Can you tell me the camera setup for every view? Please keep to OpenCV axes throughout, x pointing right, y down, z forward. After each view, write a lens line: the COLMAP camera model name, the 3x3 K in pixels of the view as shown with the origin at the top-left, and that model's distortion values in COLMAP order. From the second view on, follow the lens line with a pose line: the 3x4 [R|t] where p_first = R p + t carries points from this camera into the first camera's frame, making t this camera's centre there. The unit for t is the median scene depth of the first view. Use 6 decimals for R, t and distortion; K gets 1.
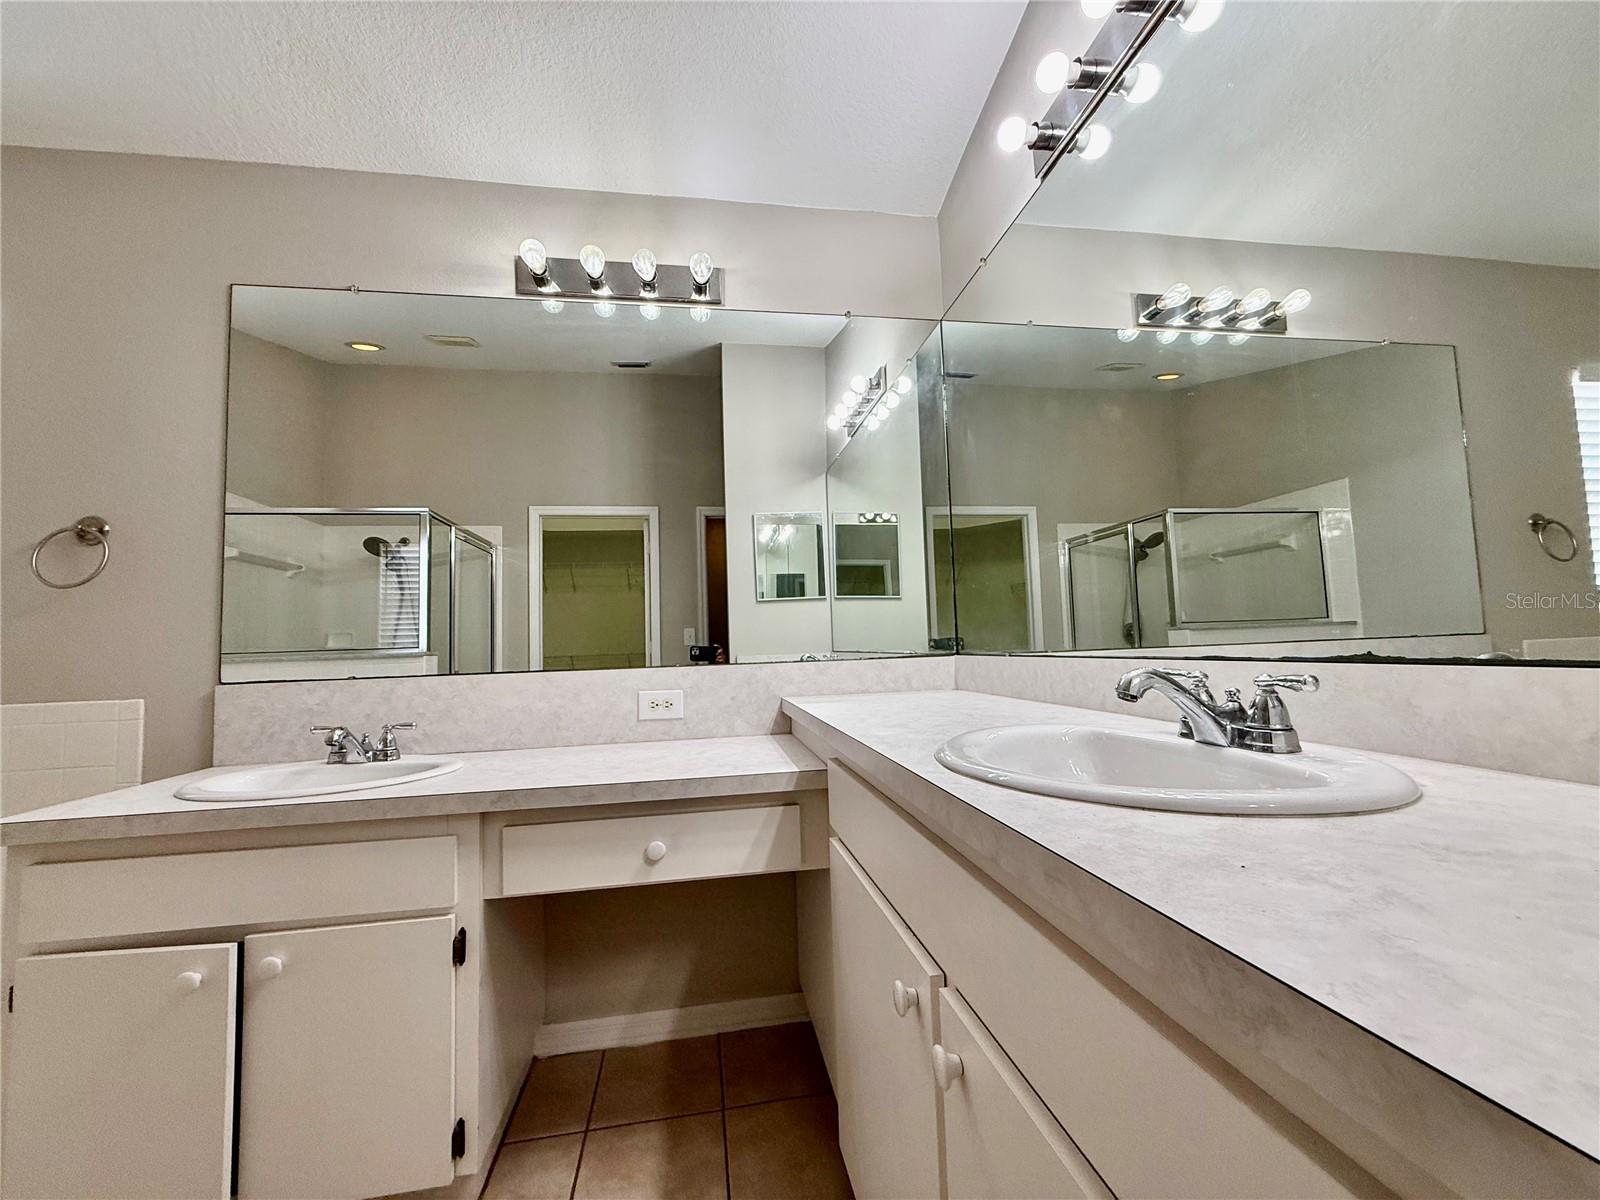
lens RADIAL K [[637.6, 0, 793.1], [0, 637.6, 600.4], [0, 0, 1]] dist [0.000701, -0.000115]
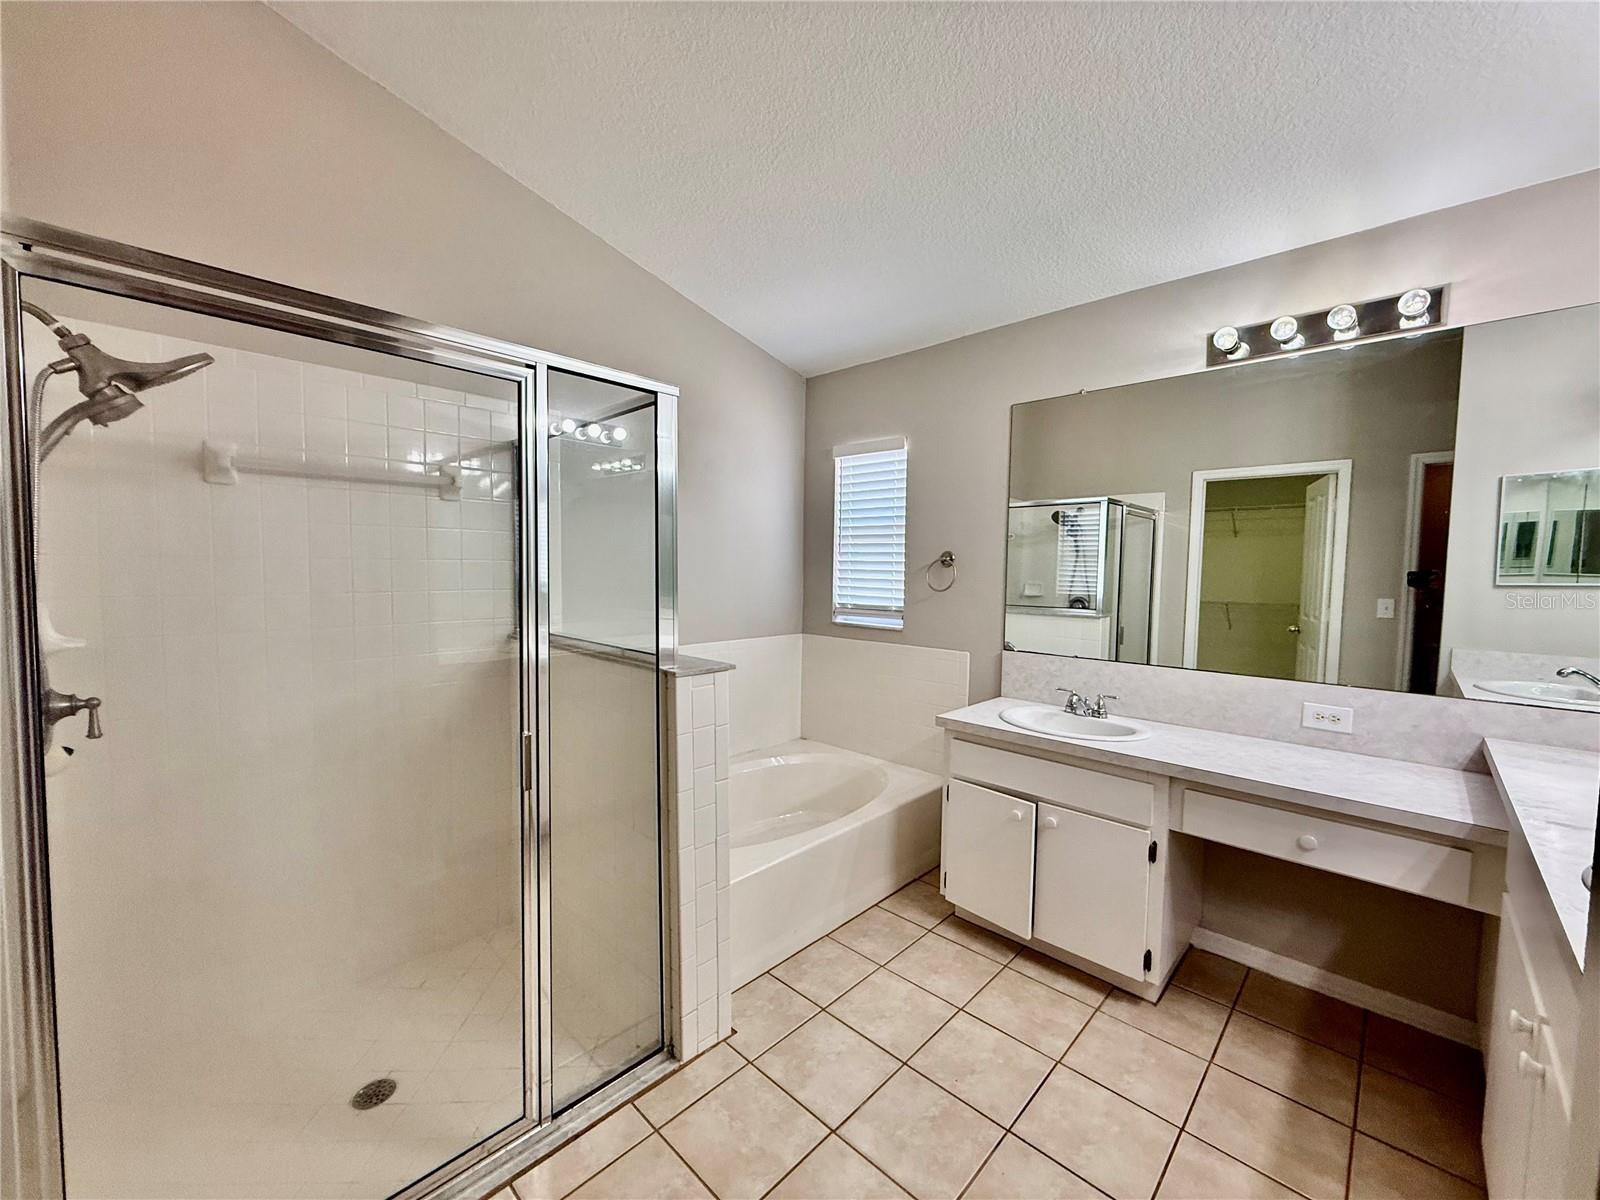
lens RADIAL K [[637.6, 0, 799.0], [0, 637.6, 598.0], [0, 0, 1]] dist [0.000701, -0.000115]
pose [[0.606553, 0.086605, -0.790312, 0.116183], [0.018167, 0.992280, 0.122680, -0.231057], [0.794835, -0.088770, 0.600297, -0.466950]]
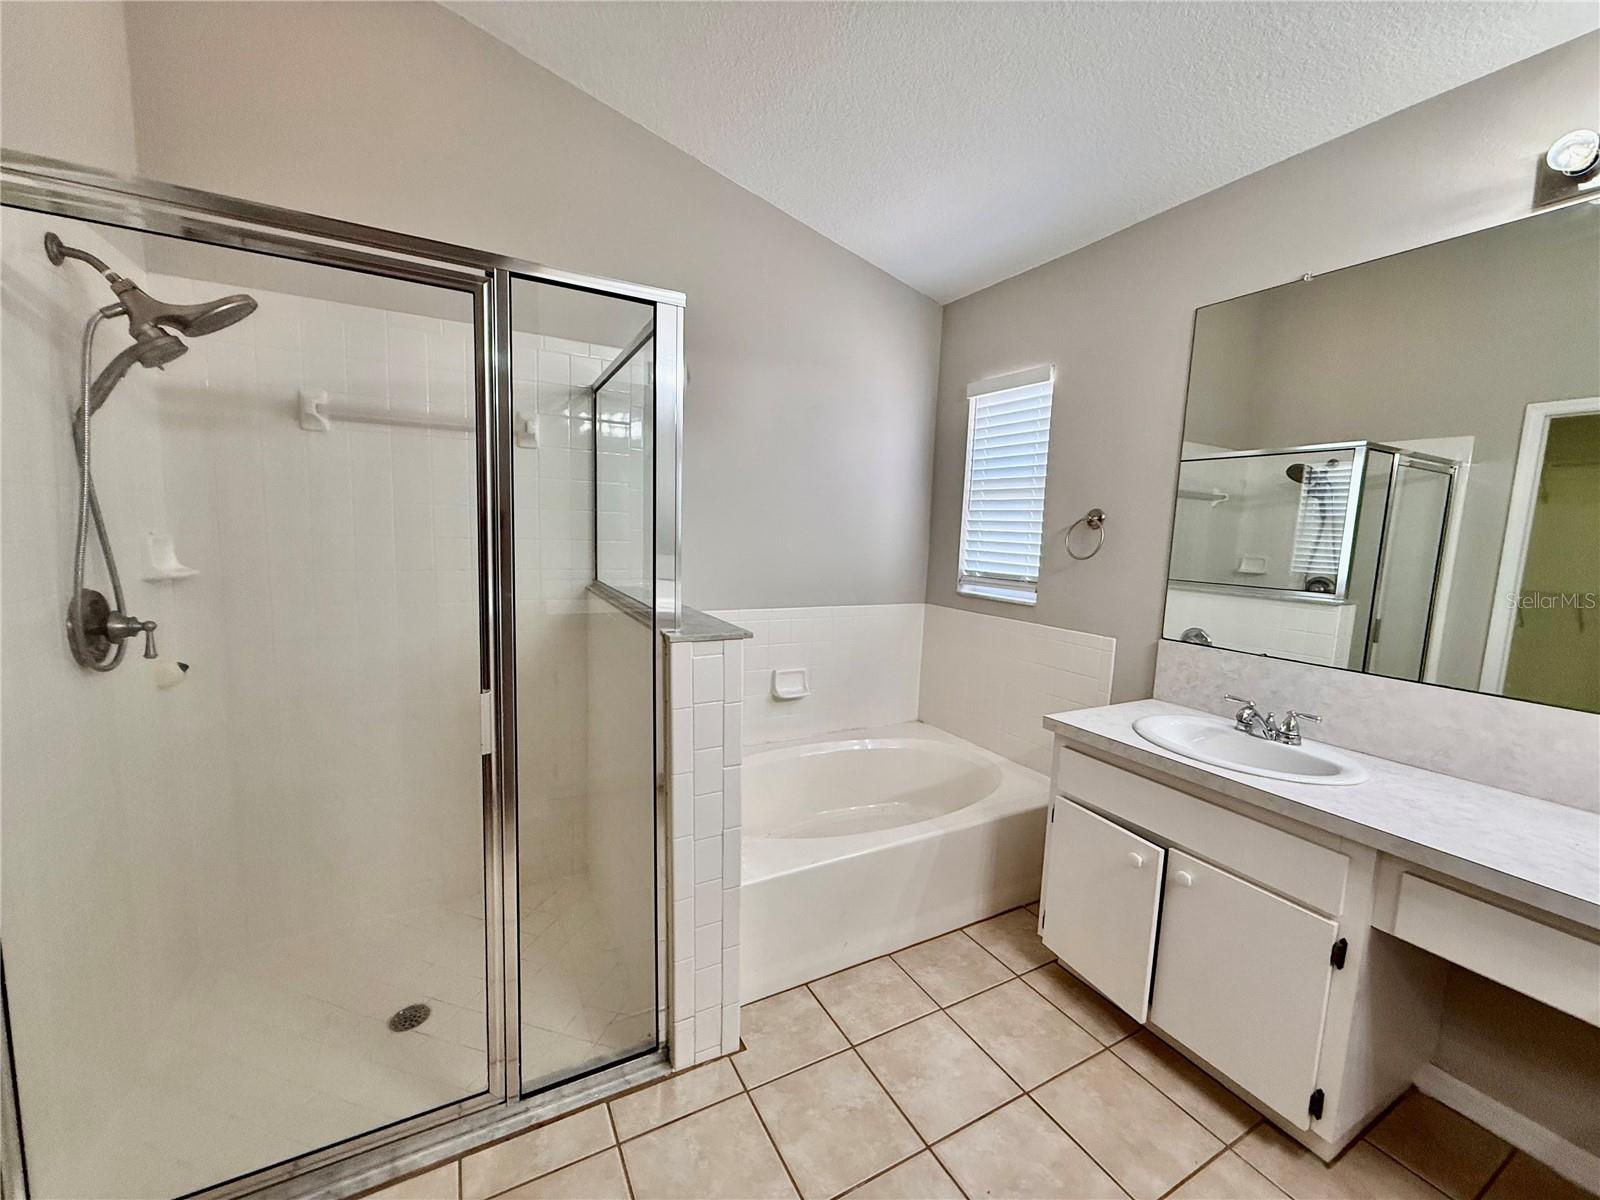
lens RADIAL K [[637.6, 0, 801.8], [0, 637.6, 600.0], [0, 0, 1]] dist [0.000701, -0.000115]
pose [[0.337125, 0.155555, -0.928520, 0.063059], [0.016593, 0.985121, 0.171062, -0.186326], [0.941314, -0.073076, 0.329528, -0.131244]]
